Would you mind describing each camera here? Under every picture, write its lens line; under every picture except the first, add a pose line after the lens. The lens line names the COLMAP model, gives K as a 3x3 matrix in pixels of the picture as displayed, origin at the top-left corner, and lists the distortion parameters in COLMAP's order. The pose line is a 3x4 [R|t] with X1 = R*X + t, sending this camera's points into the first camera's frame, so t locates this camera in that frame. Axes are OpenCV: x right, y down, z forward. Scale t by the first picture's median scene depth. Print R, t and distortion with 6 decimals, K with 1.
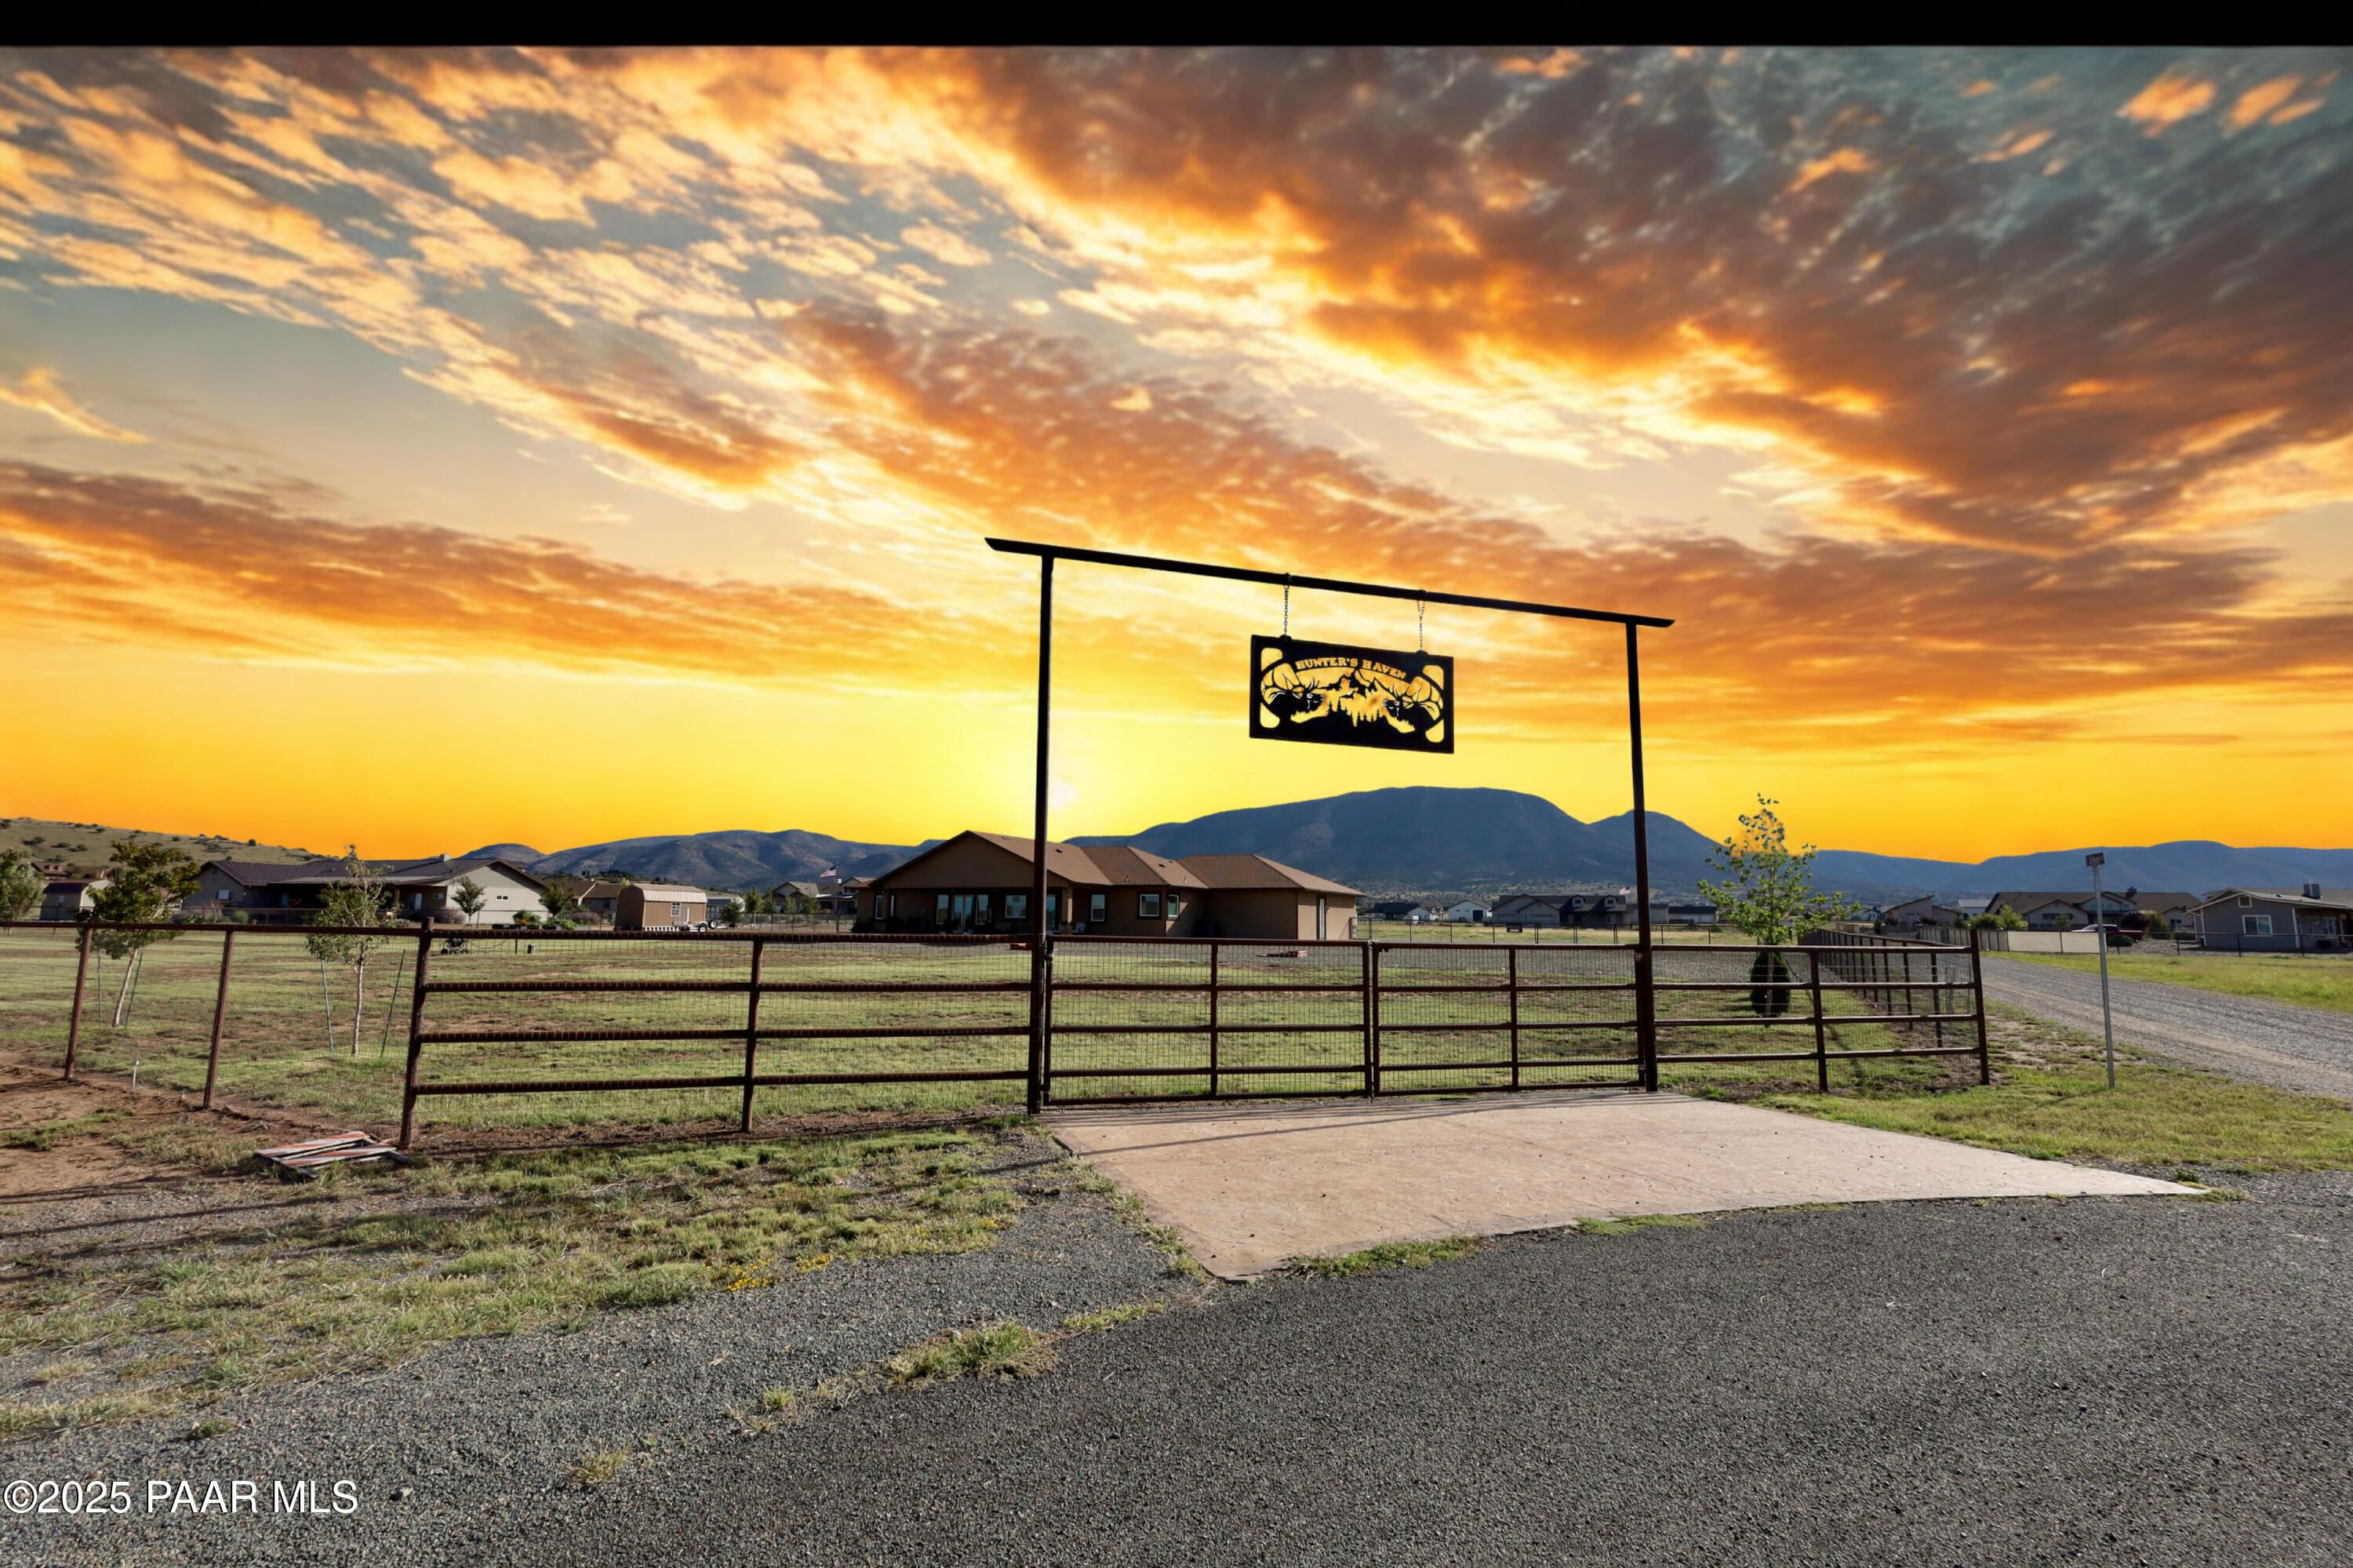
lens RADIAL K [[1127.3, 0, 1176.5], [0, 1127.3, 784.0], [0, 0, 1]] dist [-0.002142, 0.000437]
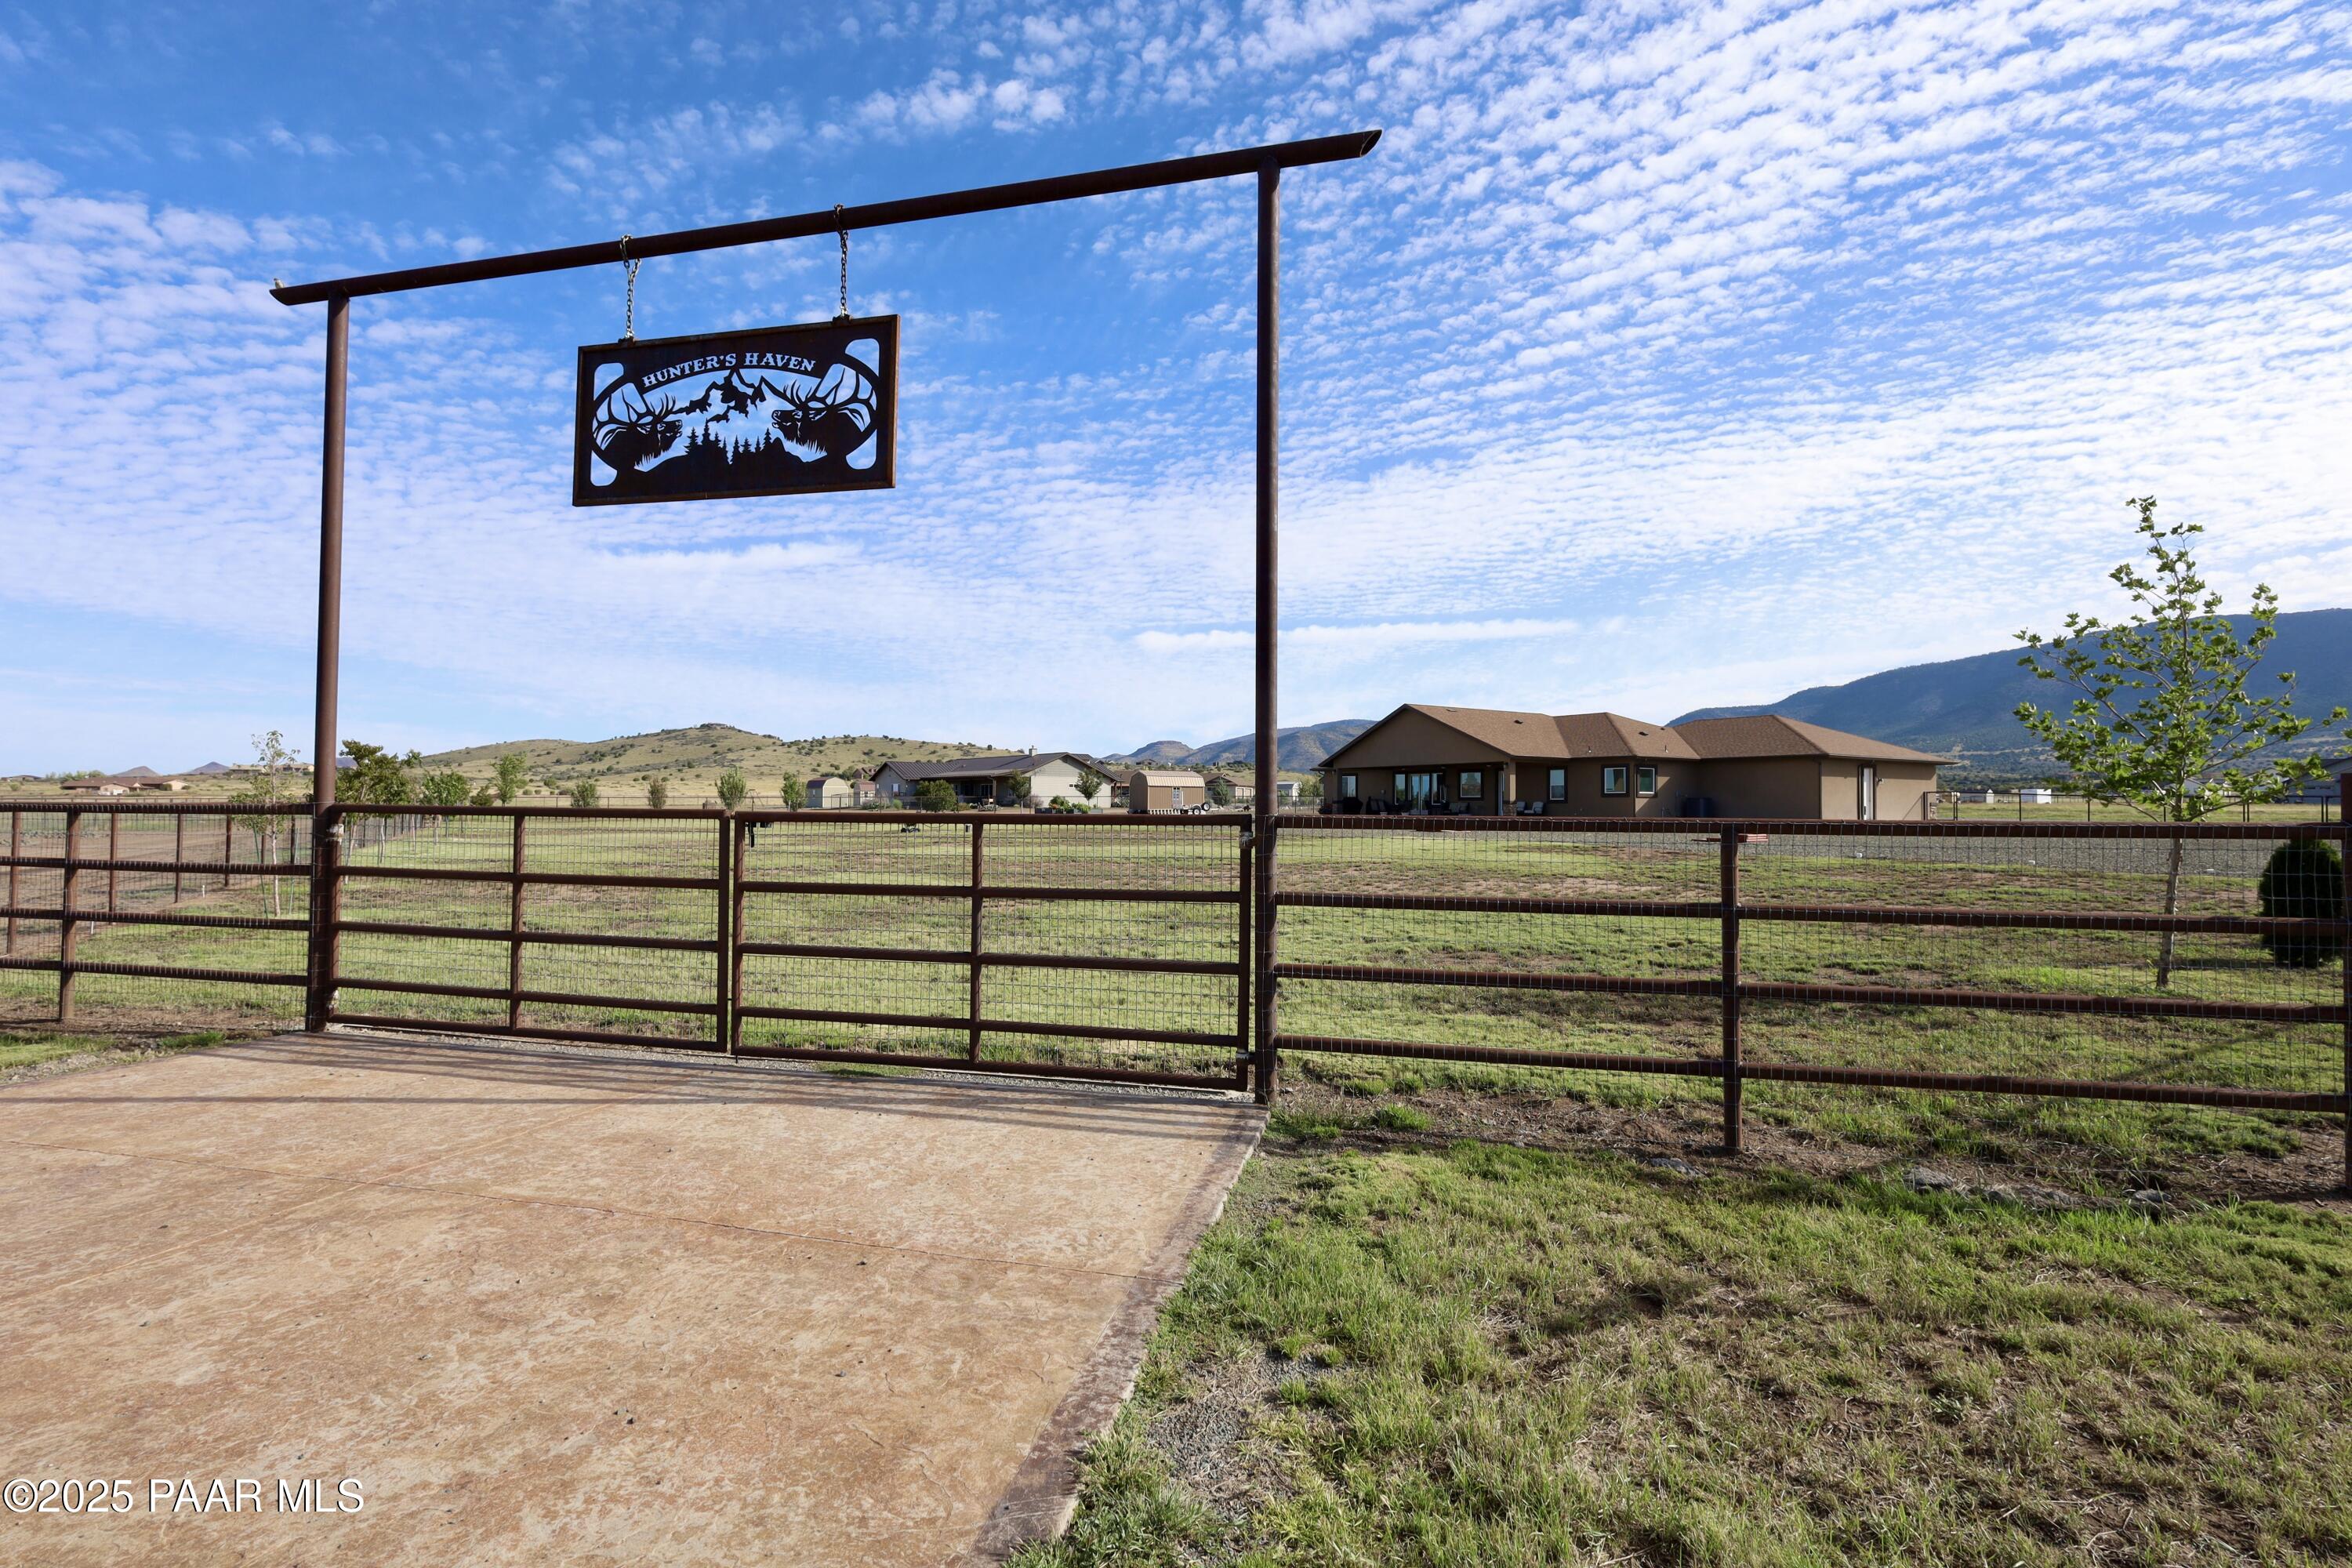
lens RADIAL K [[1126.8, 0, 1176.0], [0, 1126.8, 784.0], [0, 0, 1]] dist [-0.002142, 0.000437]
pose [[0.844545, -0.019950, -0.535113, 0.681832], [0.074072, 0.994052, 0.079843, 0.090493], [0.530337, -0.107068, 0.840999, 0.583898]]
